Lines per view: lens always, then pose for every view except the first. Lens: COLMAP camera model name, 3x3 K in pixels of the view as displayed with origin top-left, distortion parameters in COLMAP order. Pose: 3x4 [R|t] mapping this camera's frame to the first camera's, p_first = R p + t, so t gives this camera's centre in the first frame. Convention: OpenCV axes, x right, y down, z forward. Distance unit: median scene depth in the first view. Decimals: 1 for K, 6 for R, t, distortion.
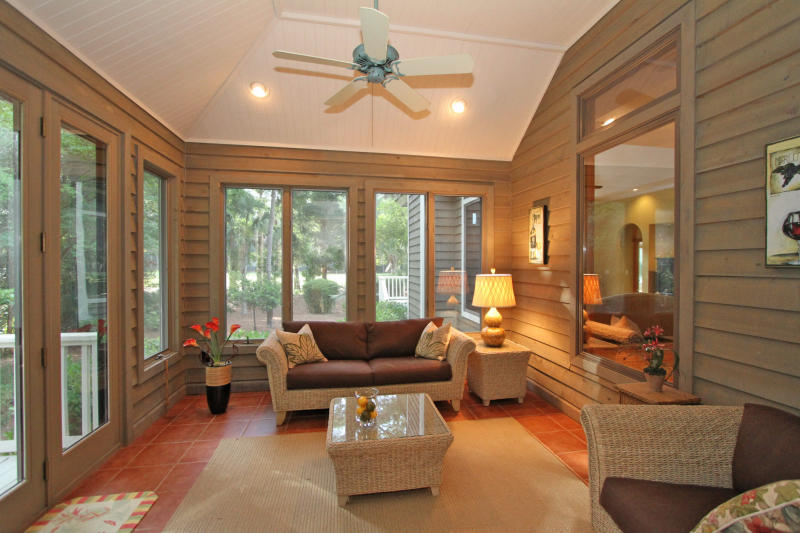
lens RADIAL K [[371.3, 0, 409.6], [0, 371.3, 266.0], [0, 0, 1]] dist [-0.014803, -0.000148]
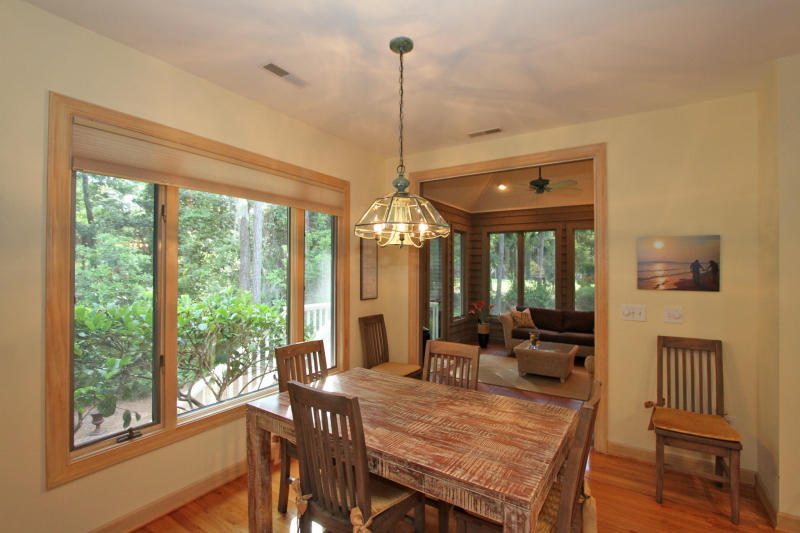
lens RADIAL K [[371.3, 0, 409.6], [0, 371.3, 266.0], [0, 0, 1]] dist [-0.014803, -0.000148]
pose [[0.733810, -0.004011, -0.679343, 0.521763], [-0.008723, 0.999845, -0.015325, -0.016426], [0.679299, 0.017171, 0.733661, -0.713737]]
